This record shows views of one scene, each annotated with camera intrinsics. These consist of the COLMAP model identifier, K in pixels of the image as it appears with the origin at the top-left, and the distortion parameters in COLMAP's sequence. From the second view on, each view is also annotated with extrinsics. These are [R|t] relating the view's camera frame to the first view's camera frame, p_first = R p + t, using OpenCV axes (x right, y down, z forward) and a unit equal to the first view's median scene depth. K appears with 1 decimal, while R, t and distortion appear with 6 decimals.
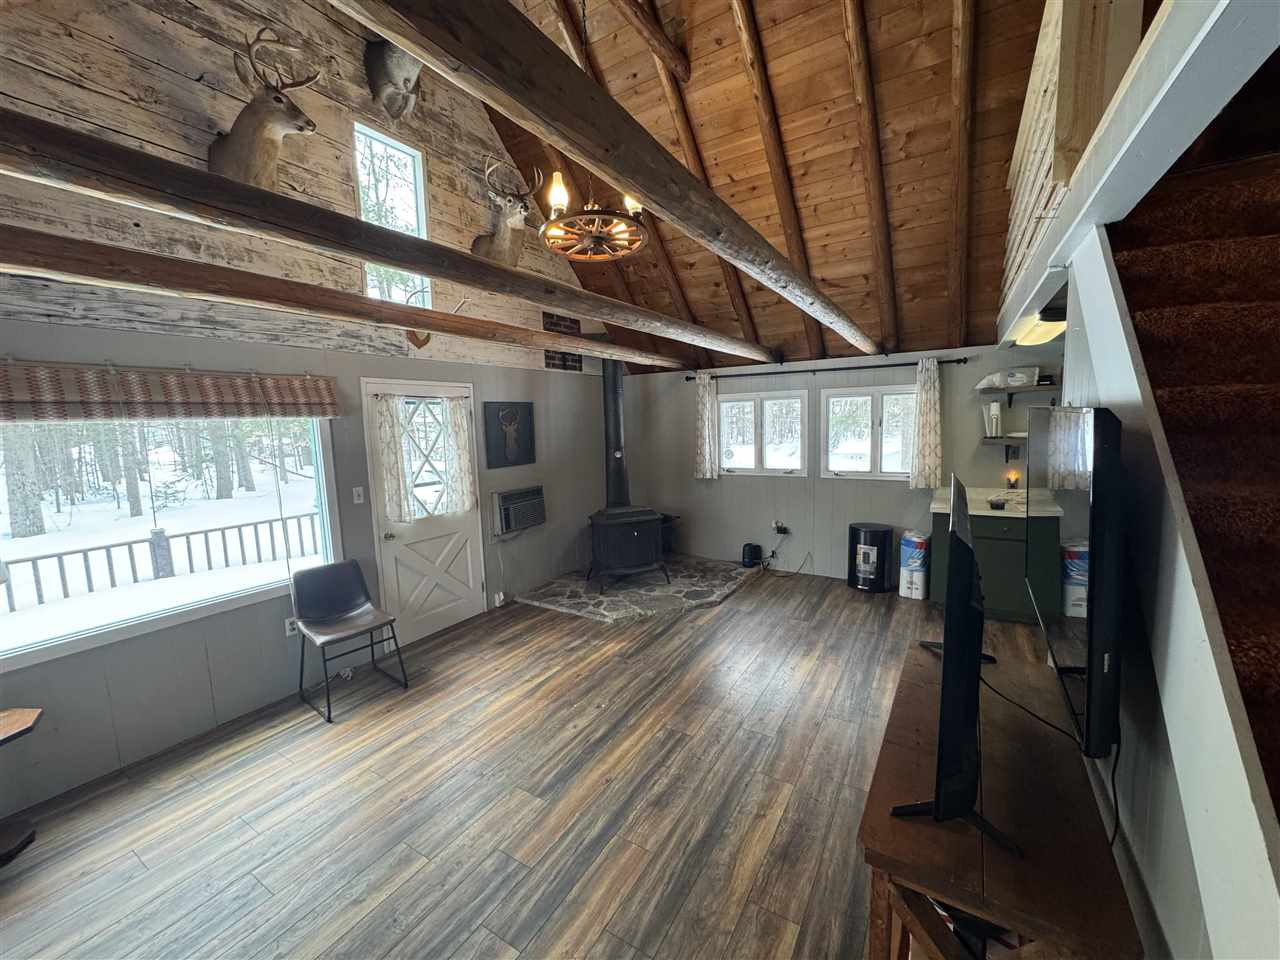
lens RADIAL K [[512.1, 0, 639.6], [0, 512.1, 479.6], [0, 0, 1]] dist [0.000045, 0.000002]
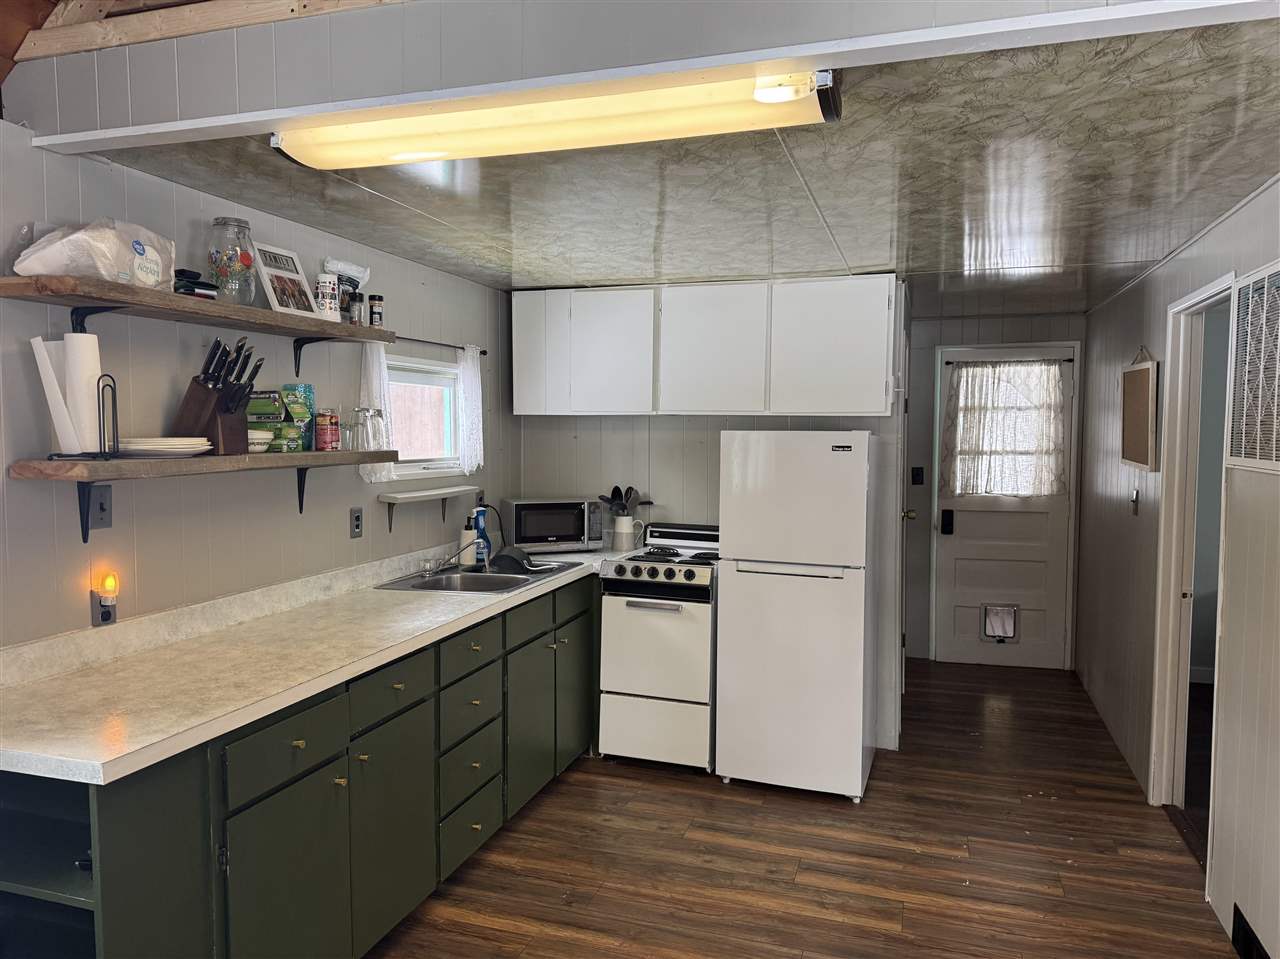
lens RADIAL K [[909.1, 0, 639.6], [0, 909.1, 482.6], [0, 0, 1]] dist [0.032102, -0.046578]
pose [[-0.237276, -0.029617, 0.970991, 0.127016], [0.113586, 0.991833, 0.058009, -0.062048], [-0.964779, 0.124055, -0.231974, 0.815185]]
